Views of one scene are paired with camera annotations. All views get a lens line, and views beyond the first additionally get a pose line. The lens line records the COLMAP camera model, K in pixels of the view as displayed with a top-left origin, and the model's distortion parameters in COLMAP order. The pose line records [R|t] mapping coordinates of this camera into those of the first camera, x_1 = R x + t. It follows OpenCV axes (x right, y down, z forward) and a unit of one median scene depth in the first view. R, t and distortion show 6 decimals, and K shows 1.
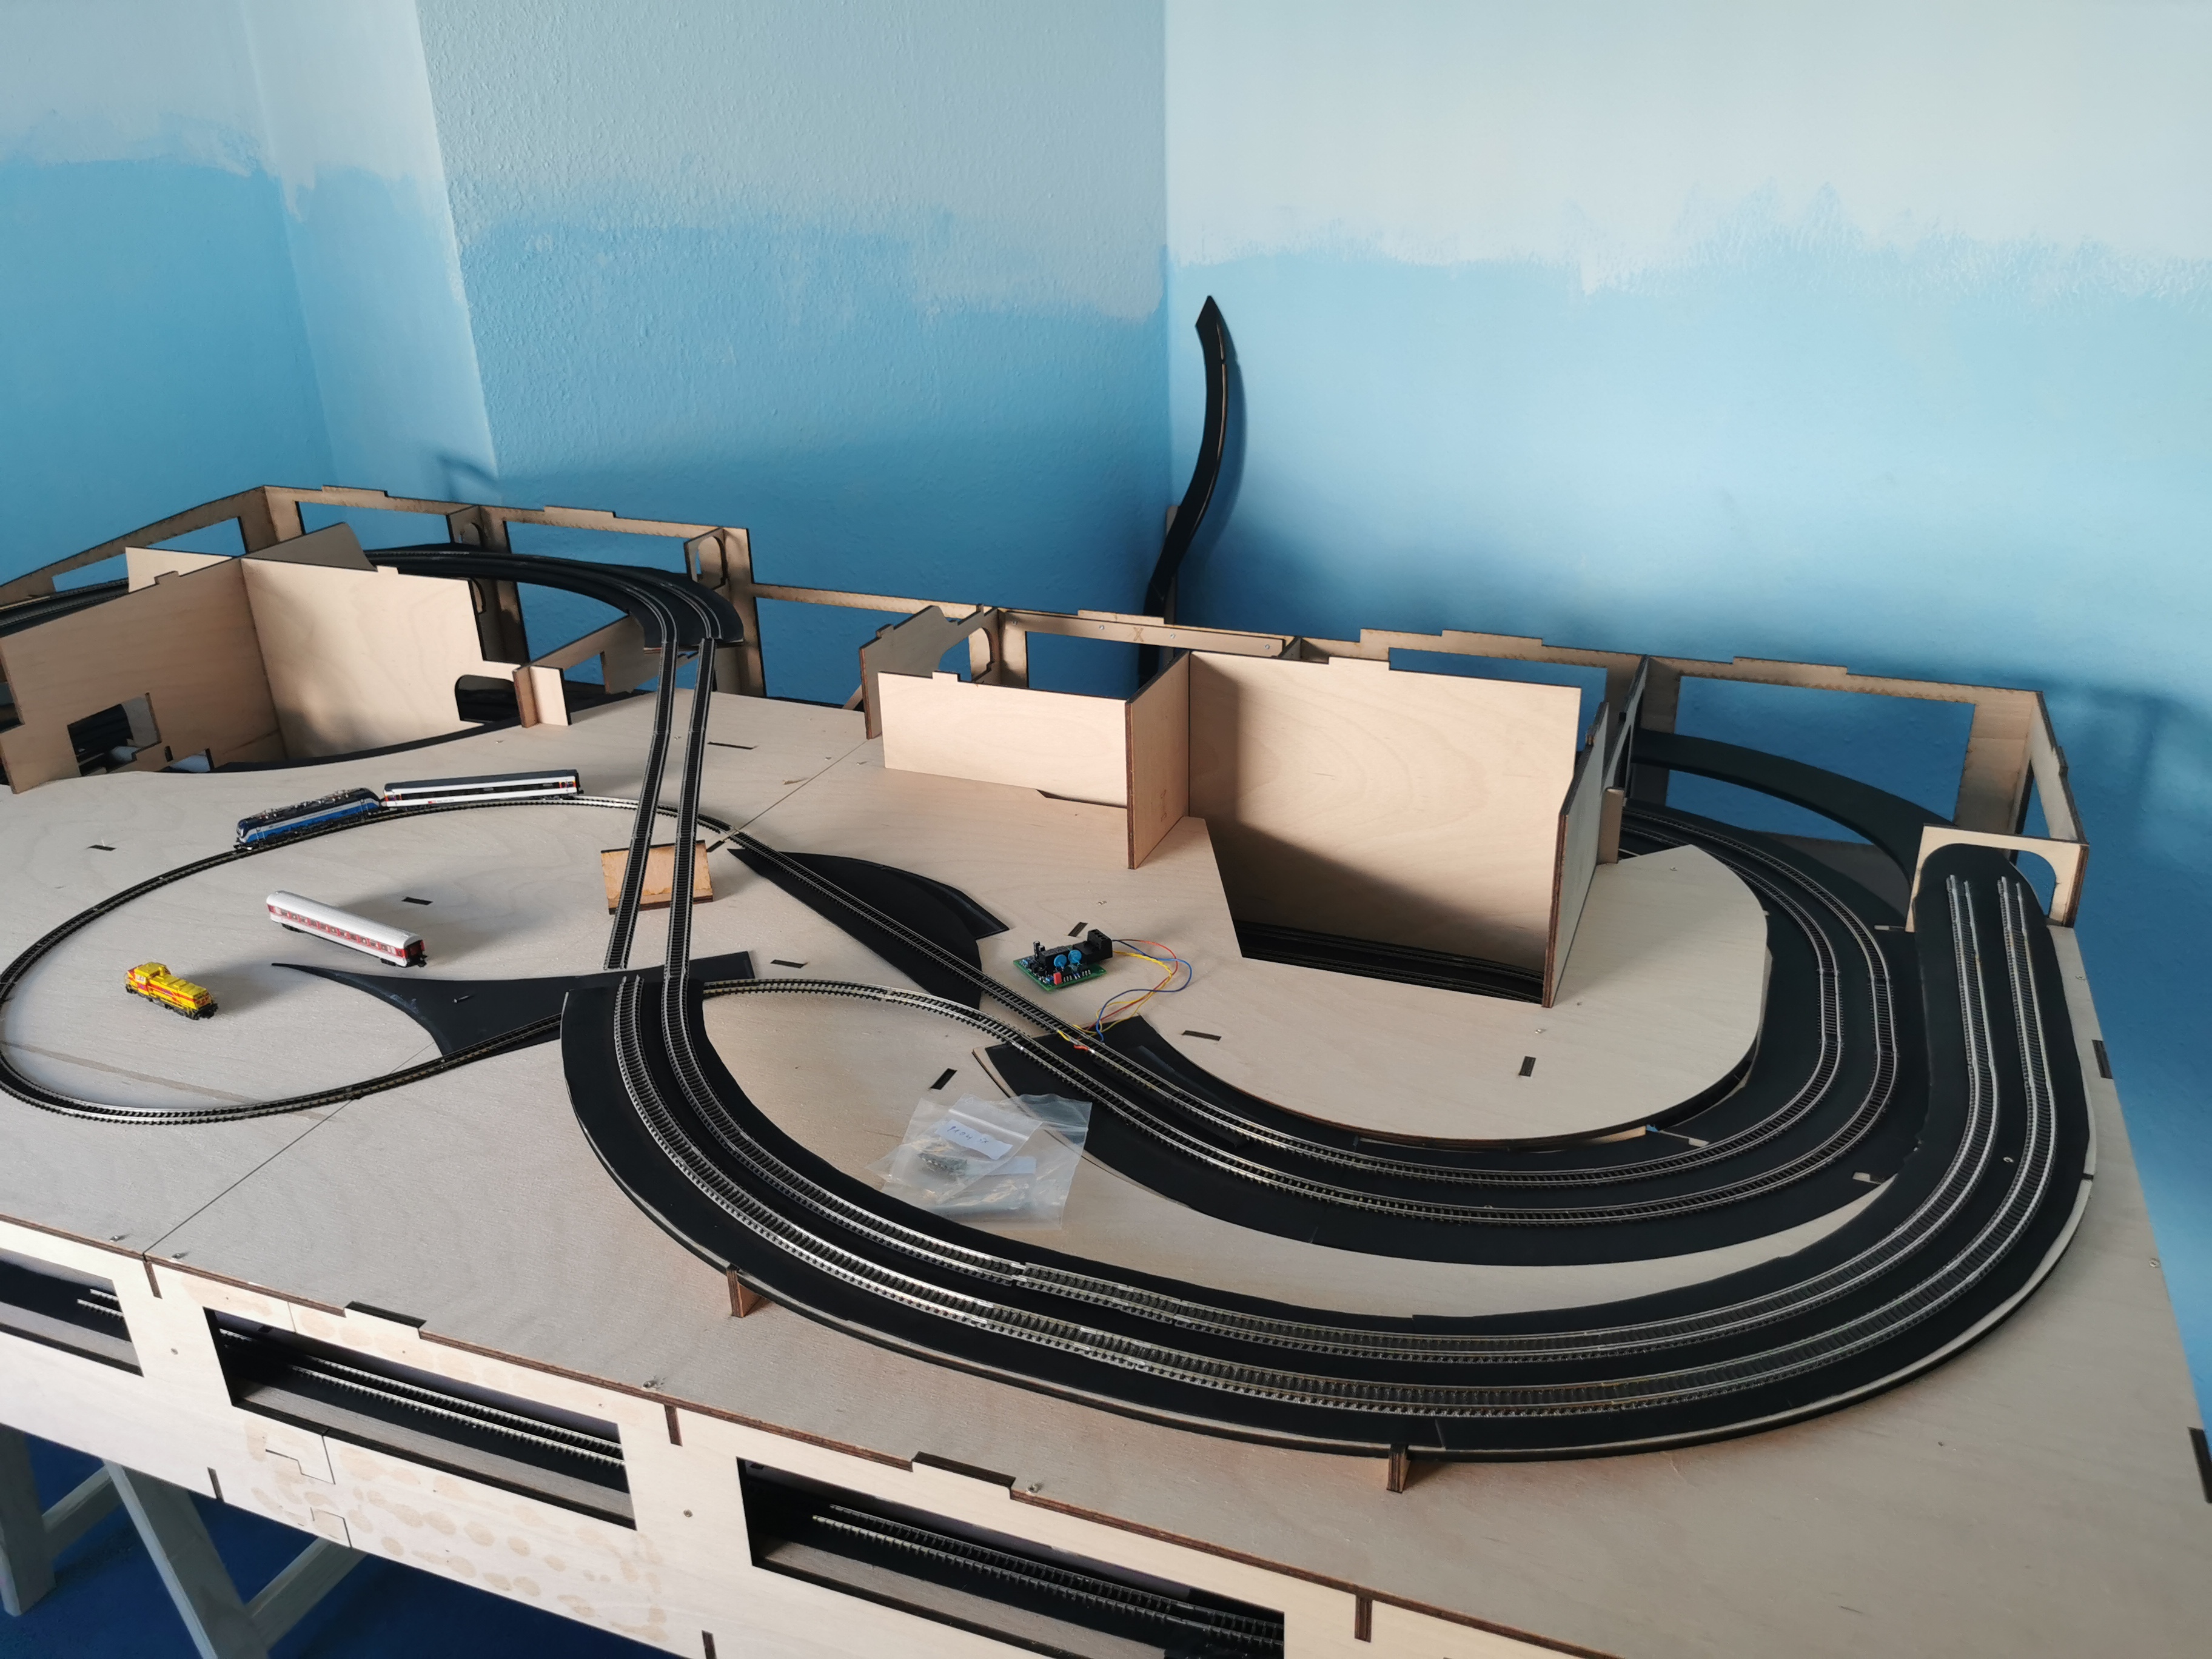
lens RADIAL K [[1710.2, 0, 1107.0], [0, 1710.2, 818.4], [0, 0, 1]] dist [0.038404, -0.066324]
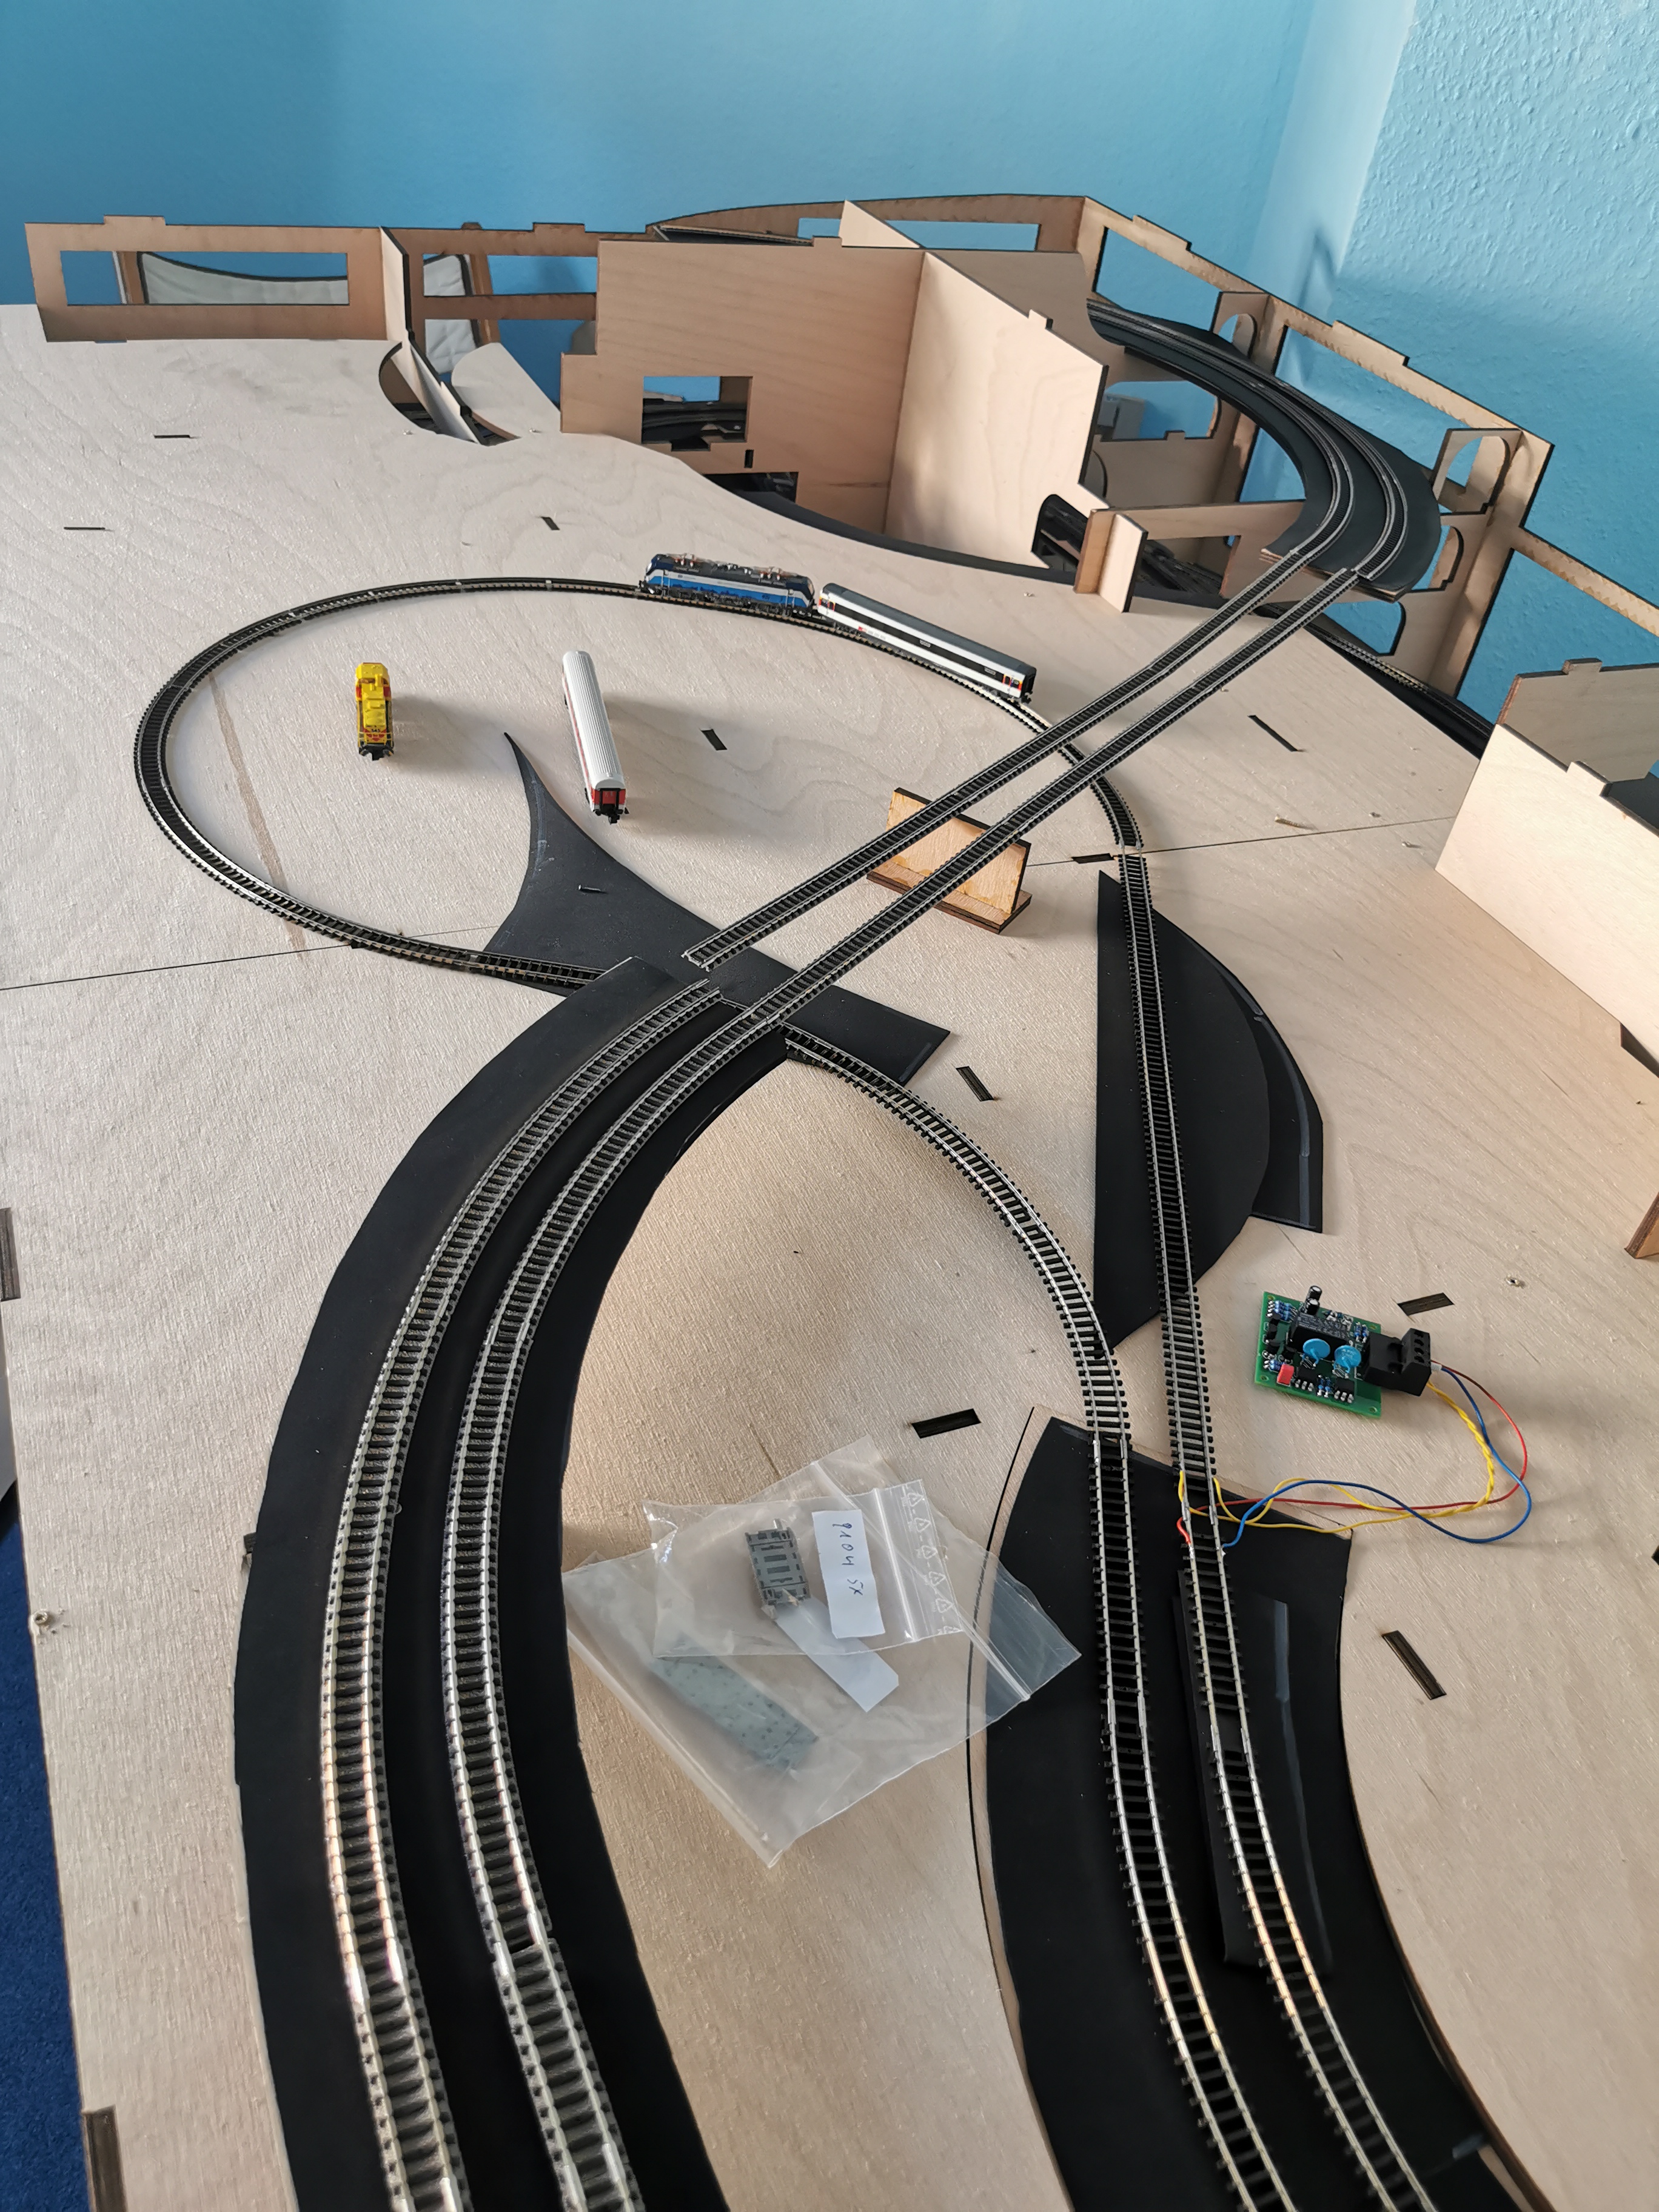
lens RADIAL K [[1733.3, 0, 834.2], [0, 1733.3, 1101.0], [0, 0, 1]] dist [0.052091, -0.092454]
pose [[0.696989, 0.529270, -0.483817, 0.070991], [-0.415098, 0.847961, 0.329631, -0.078187], [0.584722, -0.028918, 0.810718, 0.365890]]
